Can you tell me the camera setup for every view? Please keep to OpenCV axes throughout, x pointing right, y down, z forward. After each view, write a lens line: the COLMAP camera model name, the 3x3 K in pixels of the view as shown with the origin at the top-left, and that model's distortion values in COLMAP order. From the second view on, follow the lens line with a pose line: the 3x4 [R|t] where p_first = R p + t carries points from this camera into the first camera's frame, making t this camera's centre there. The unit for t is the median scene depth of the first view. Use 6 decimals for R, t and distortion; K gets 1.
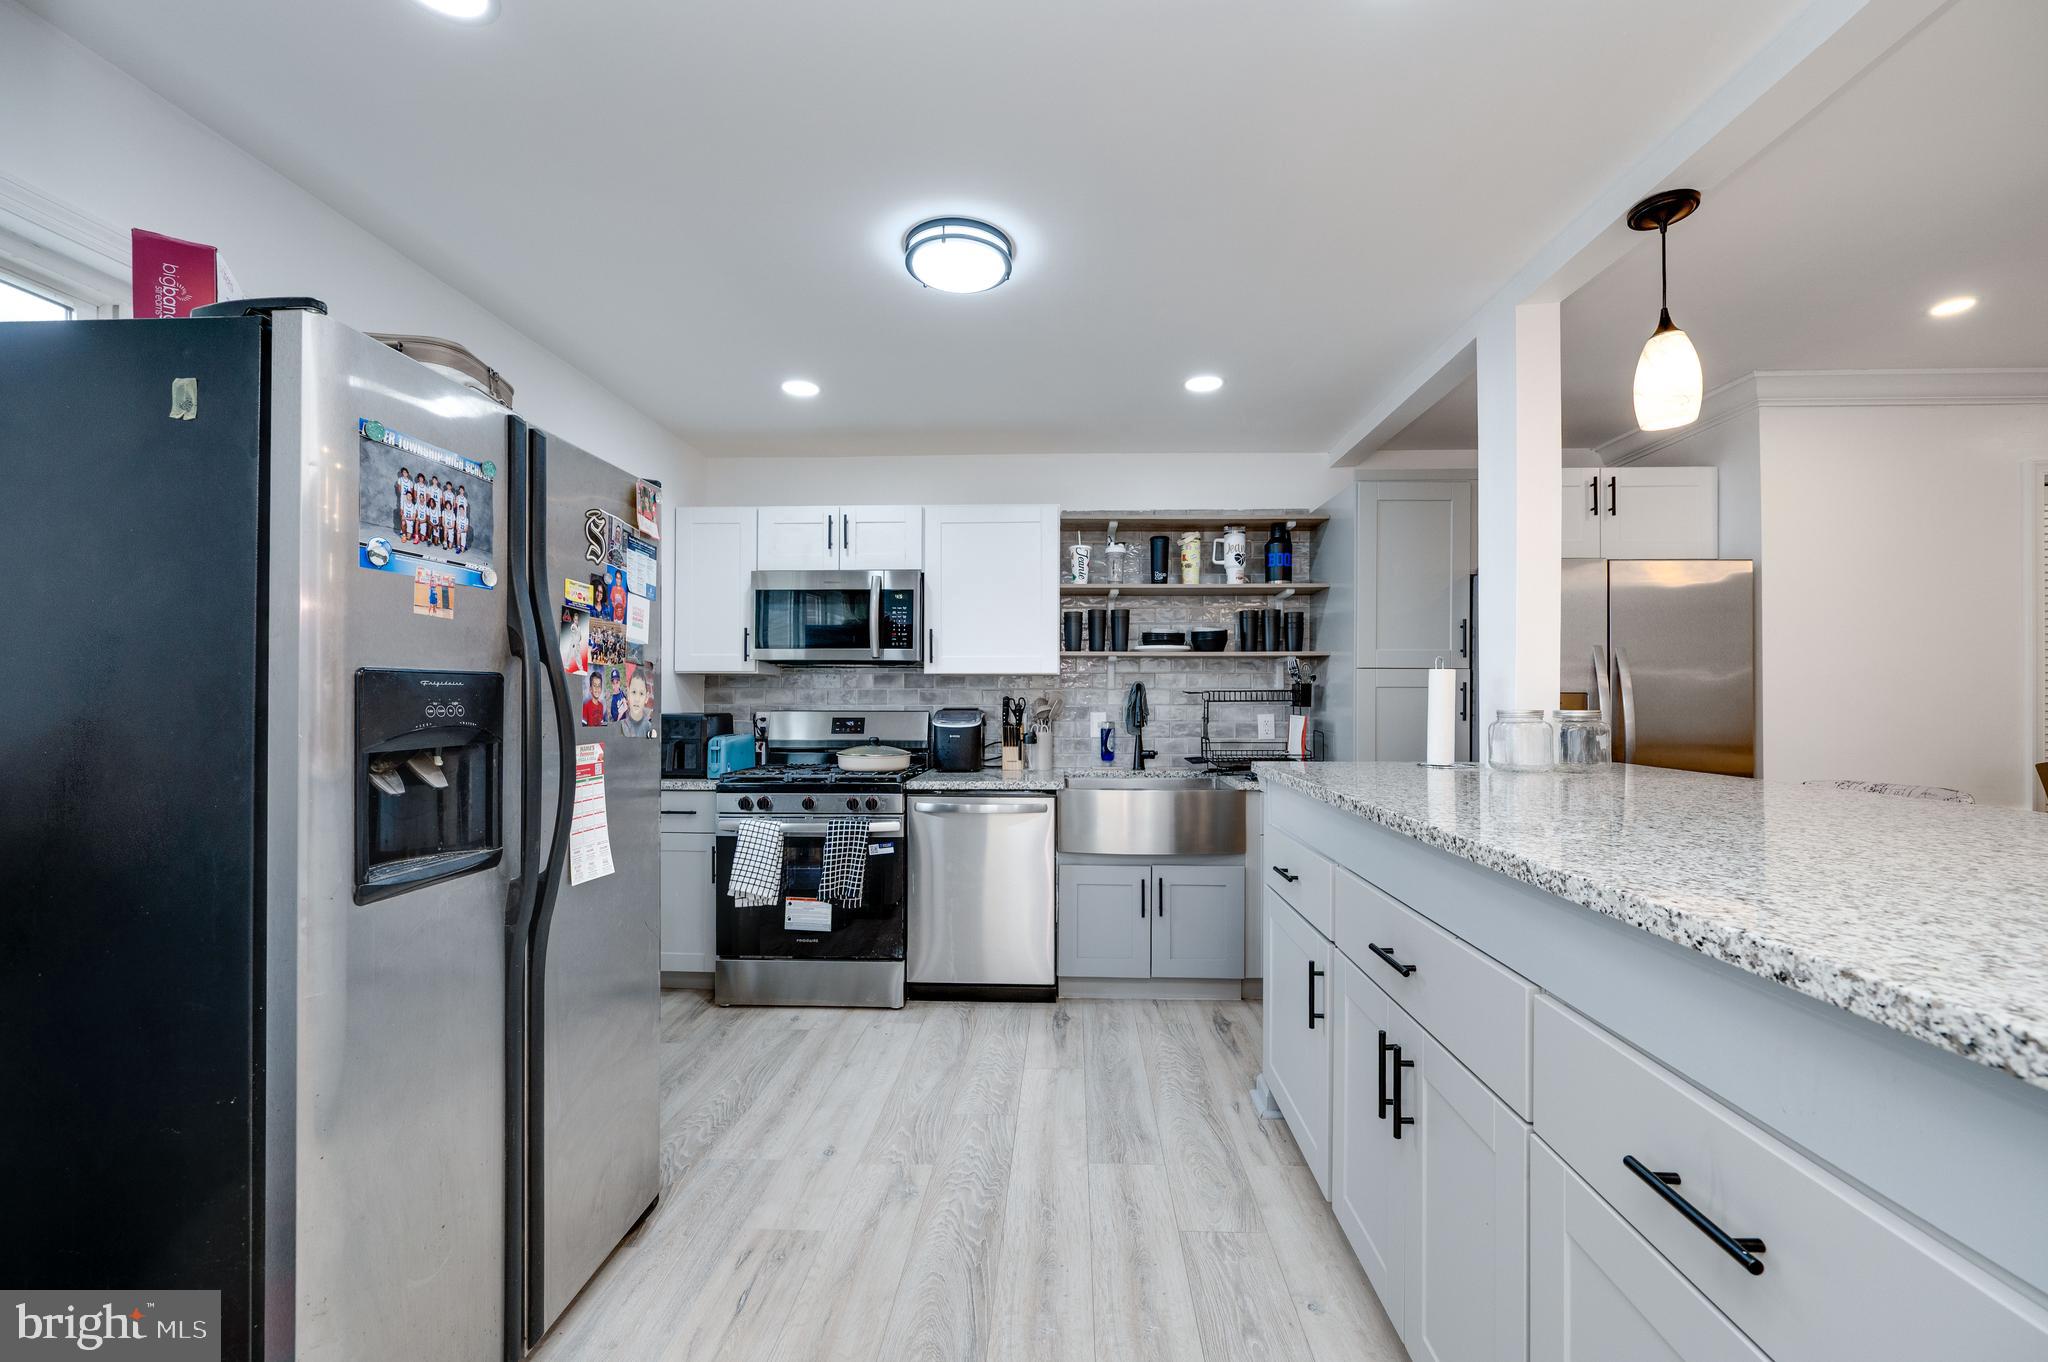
lens RADIAL K [[833.4, 0, 1043.0], [0, 833.4, 687.6], [0, 0, 1]] dist [0.002150, -0.000187]
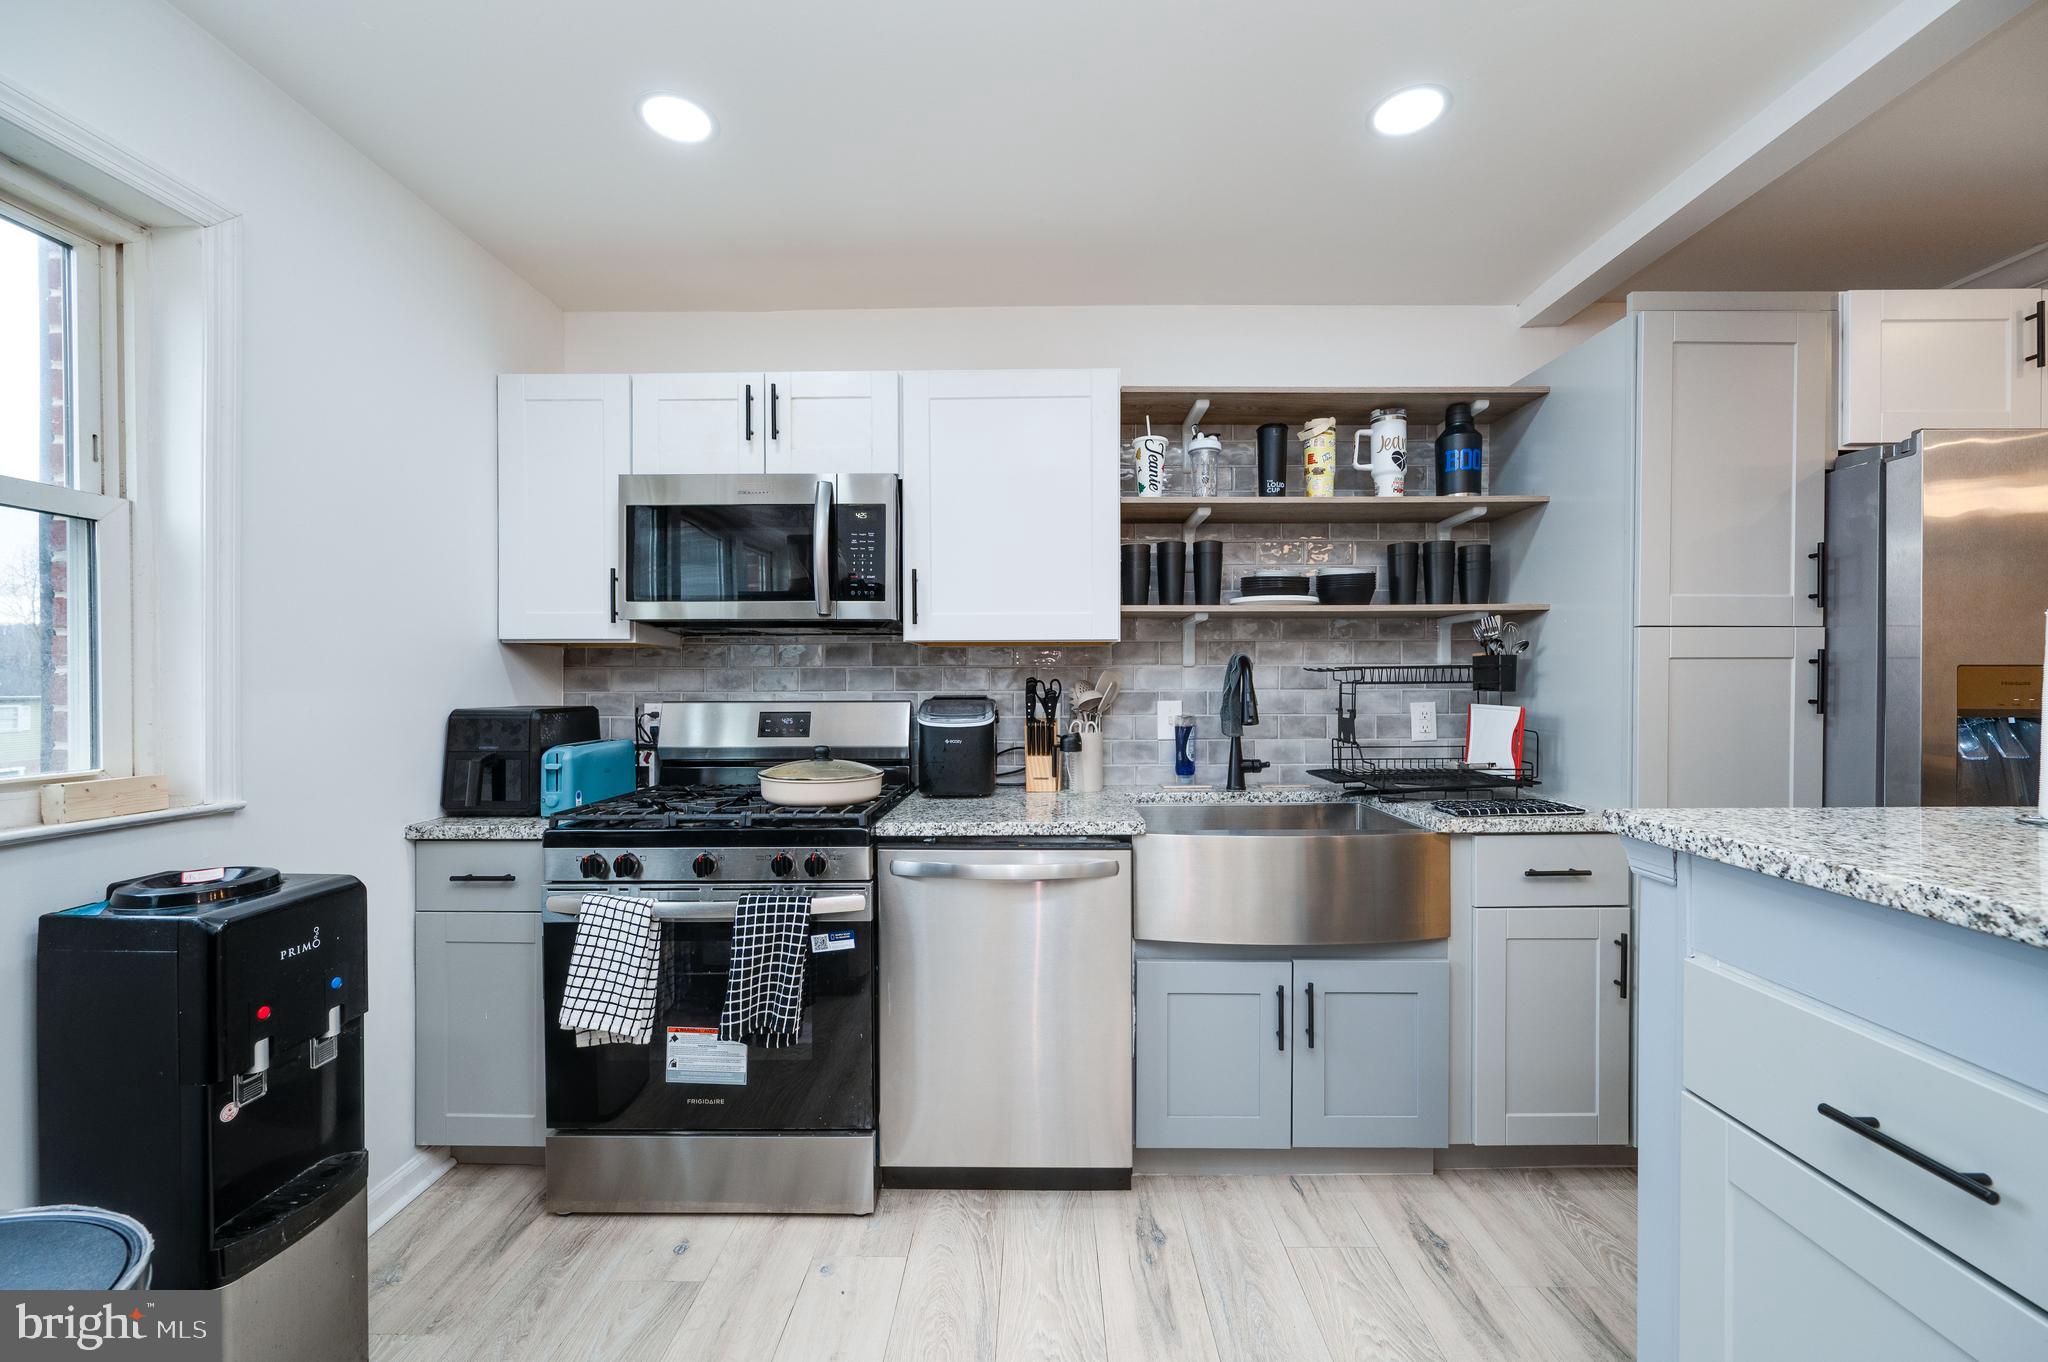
lens RADIAL K [[810.8, 0, 1039.7], [0, 810.8, 685.8], [0, 0, 1]] dist [-0.000813, 0.000929]
pose [[0.999412, -0.005668, 0.033826, -0.061859], [0.005081, 0.999835, 0.017423, 0.006376], [-0.033919, -0.017241, 0.999276, 0.391262]]
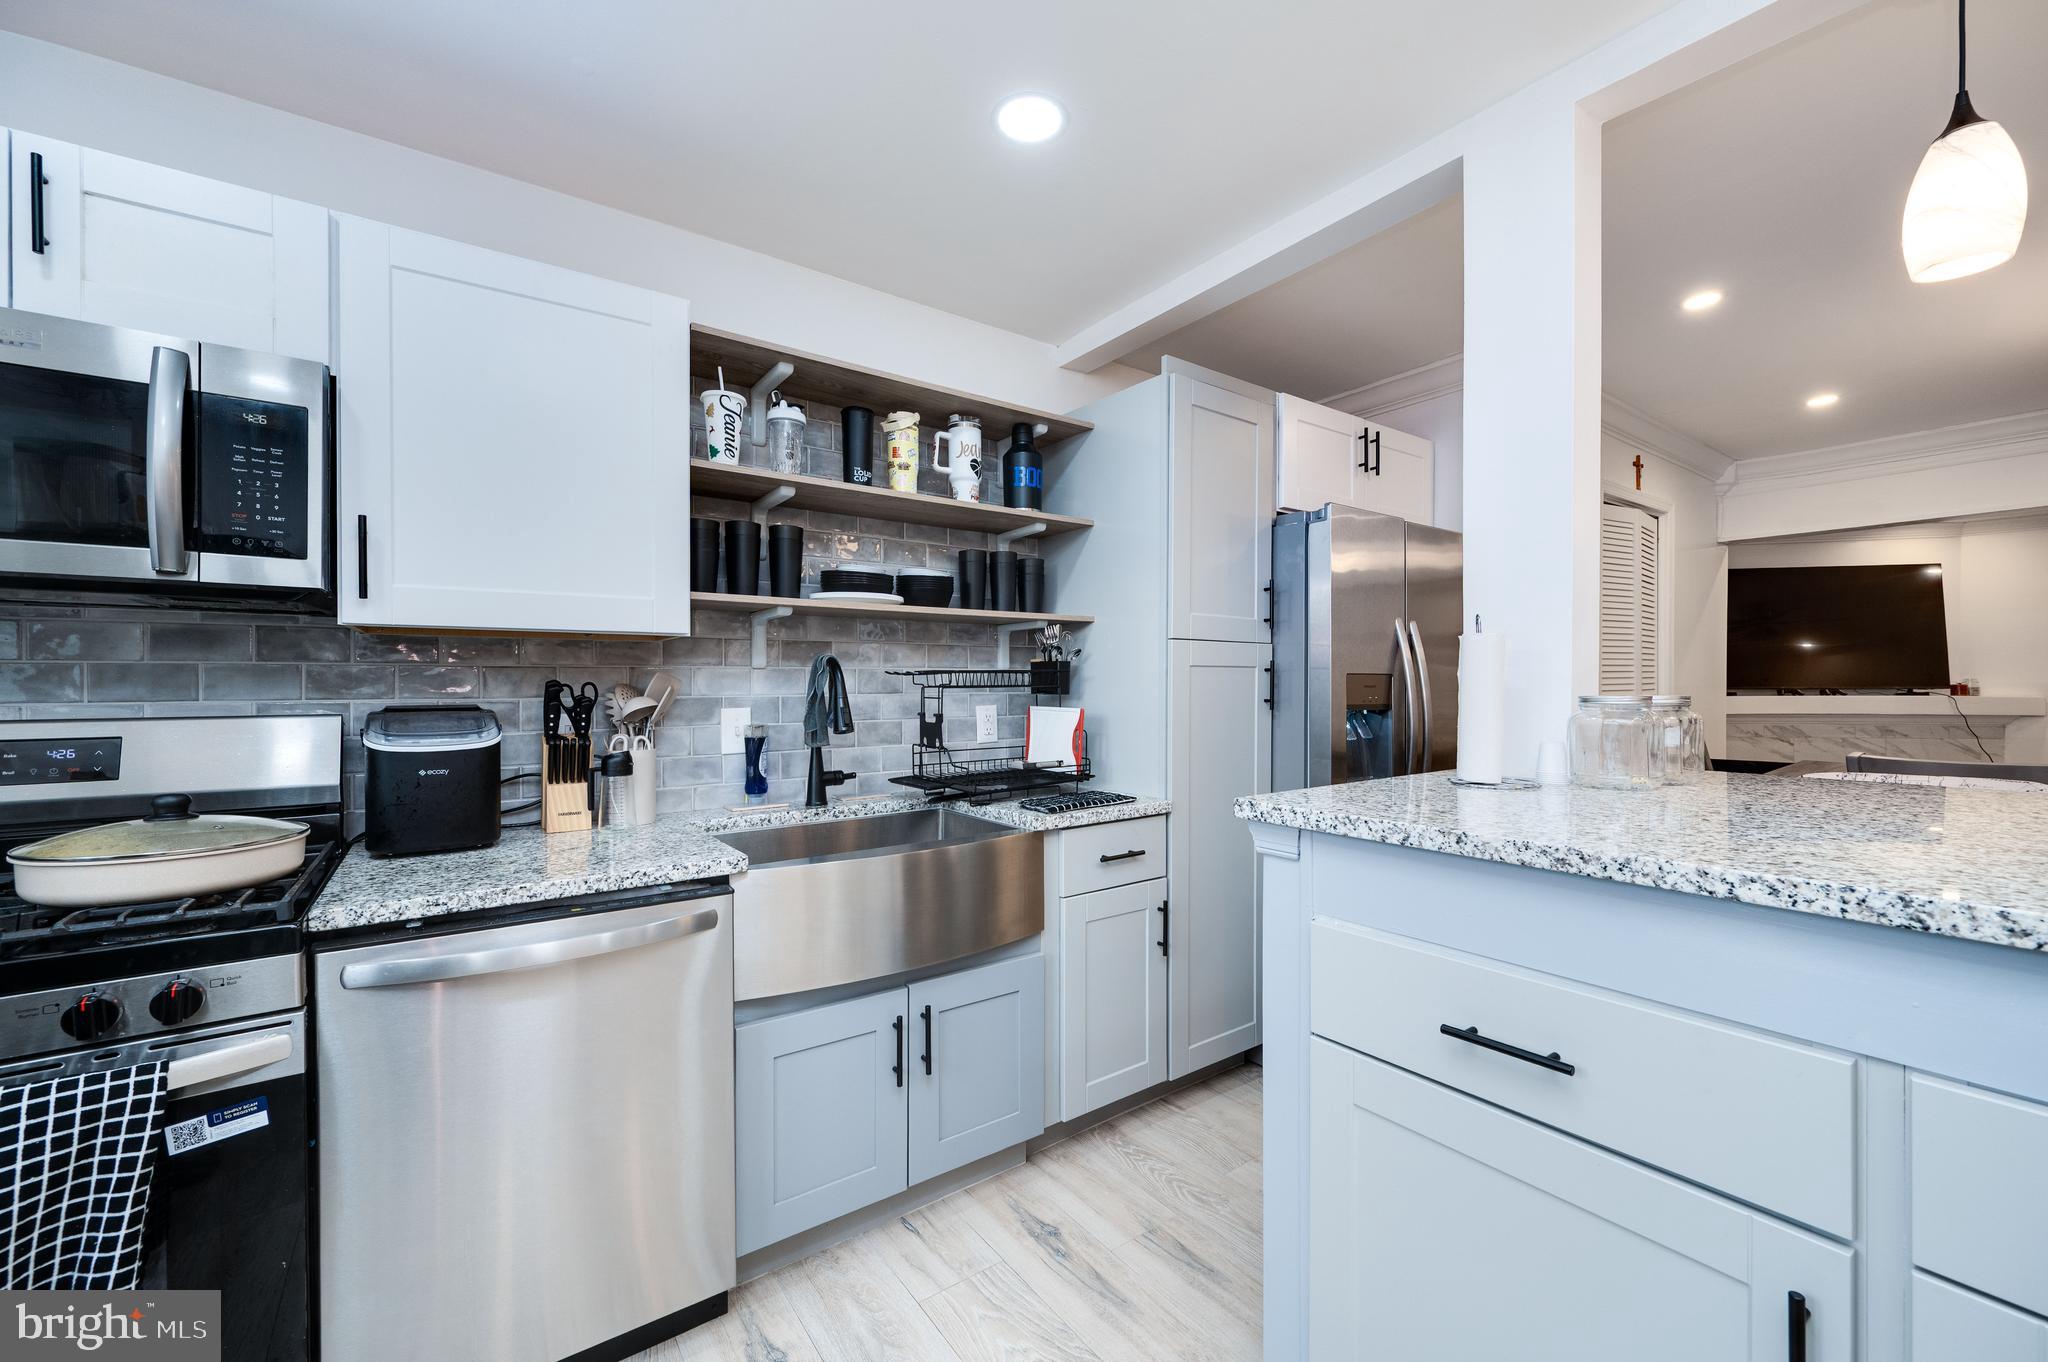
lens RADIAL K [[810.8, 0, 1035.2], [0, 810.8, 687.2], [0, 0, 1]] dist [-0.000813, 0.000929]
pose [[0.785904, -0.006812, 0.618311, -0.121239], [-0.002118, 0.999904, 0.013708, 0.007961], [-0.618344, -0.012083, 0.785814, 0.478850]]
